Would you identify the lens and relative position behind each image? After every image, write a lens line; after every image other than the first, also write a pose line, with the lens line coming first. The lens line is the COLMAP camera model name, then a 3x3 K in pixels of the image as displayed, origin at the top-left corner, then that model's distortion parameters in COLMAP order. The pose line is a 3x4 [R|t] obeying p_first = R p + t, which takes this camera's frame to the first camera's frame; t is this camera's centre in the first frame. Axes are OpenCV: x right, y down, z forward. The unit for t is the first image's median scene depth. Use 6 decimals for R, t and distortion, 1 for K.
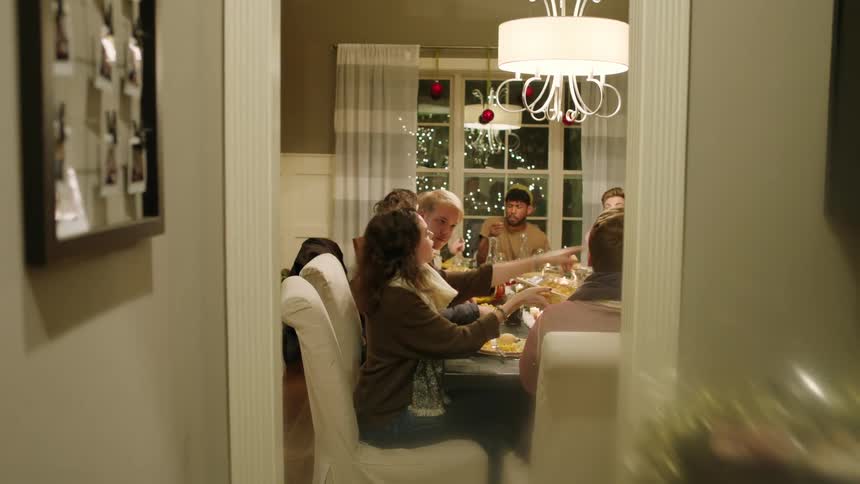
lens RADIAL K [[833.9, 0, 430.0], [0, 833.9, 242.0], [0, 0, 1]] dist [-0.115060, 0.175747]
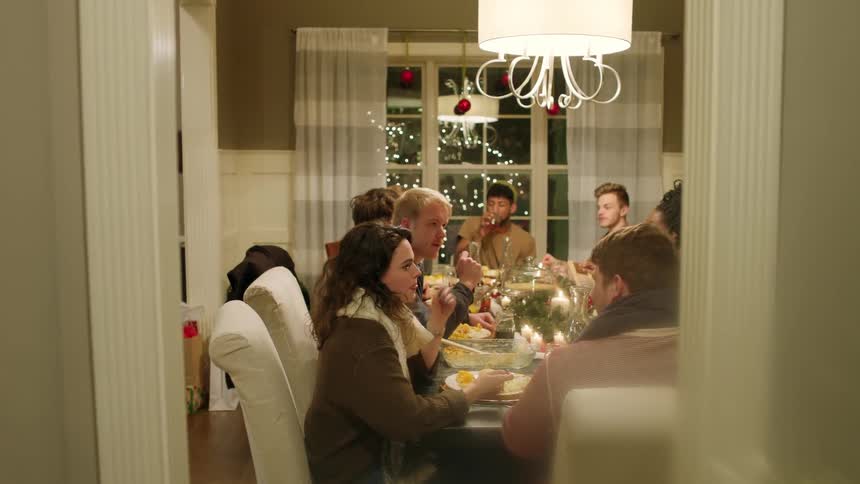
lens RADIAL K [[833.9, 0, 430.0], [0, 833.9, 242.0], [0, 0, 1]] dist [-0.115060, 0.175747]
pose [[0.999347, -0.015635, 0.032563, 0.000596], [0.015486, 0.999869, 0.004805, -0.008181], [-0.032634, -0.004298, 0.999458, 0.092421]]
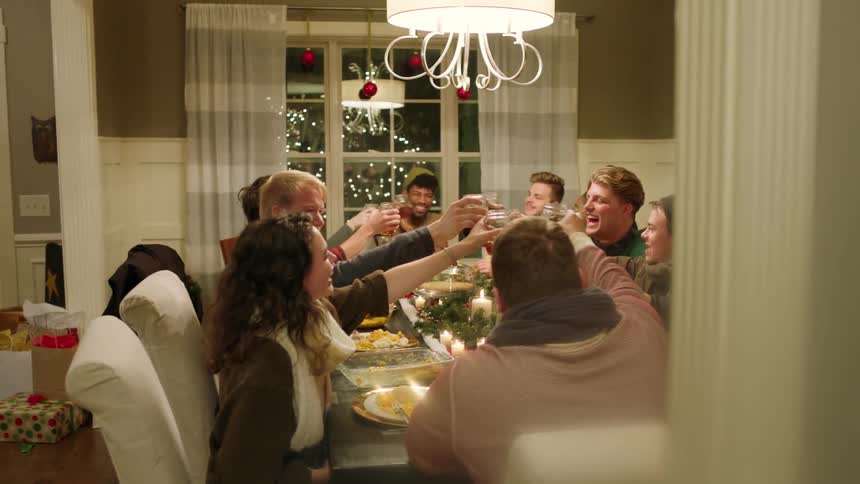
lens RADIAL K [[833.9, 0, 430.0], [0, 833.9, 242.0], [0, 0, 1]] dist [-0.115060, 0.175747]
pose [[0.988740, -0.031557, 0.146277, 0.001389], [0.028684, 0.999353, 0.021711, -0.012743], [-0.146868, -0.017271, 0.989005, 0.146430]]
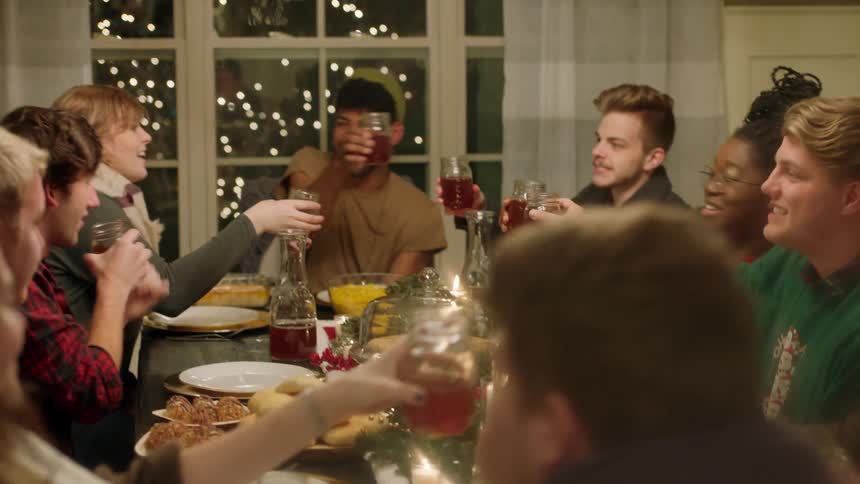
lens RADIAL K [[1677.9, 0, 430.0], [0, 1677.9, 242.0], [0, 0, 1]] dist [0.015502, 0.176756]
pose [[0.987620, -0.038436, 0.152080, 0.017454], [0.032800, 0.998685, 0.039398, -0.020278], [-0.153395, -0.033922, 0.987583, 0.203003]]
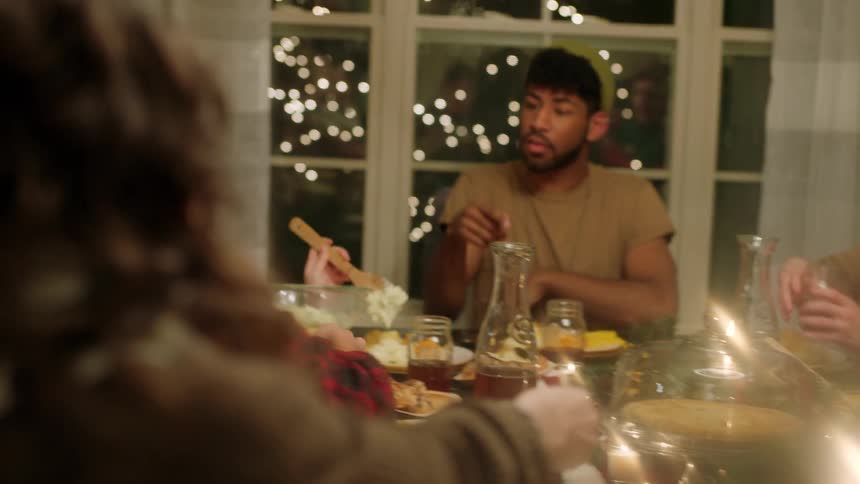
lens RADIAL K [[1677.9, 0, 430.0], [0, 1677.9, 242.0], [0, 0, 1]] dist [0.015502, 0.176756]
pose [[0.998907, 0.019421, 0.042510, 0.019773], [-0.020127, 0.999665, 0.016255, -0.010860], [-0.042180, -0.017093, 0.998964, 0.346628]]
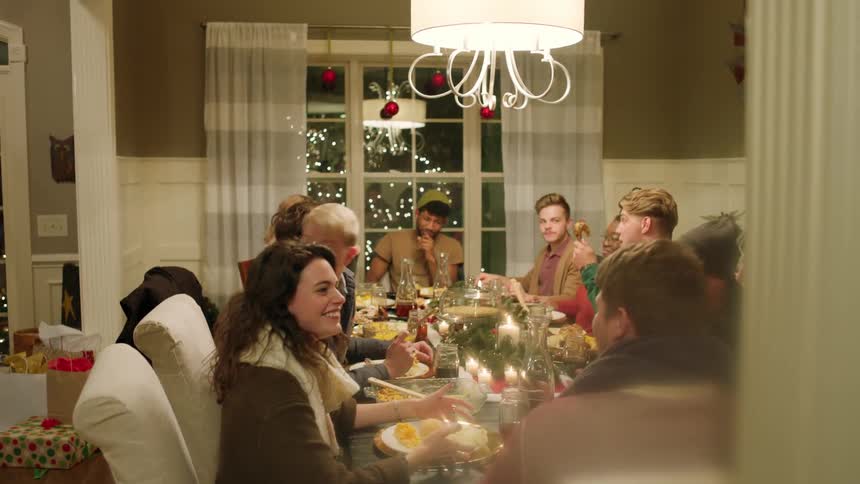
lens RADIAL K [[833.9, 0, 430.0], [0, 833.9, 242.0], [0, 0, 1]] dist [-0.115060, 0.175747]
pose [[0.991834, -0.025448, 0.124974, 0.000254], [0.025961, 0.999660, -0.002474, -0.014750], [-0.124868, 0.005698, 0.992157, 0.163081]]
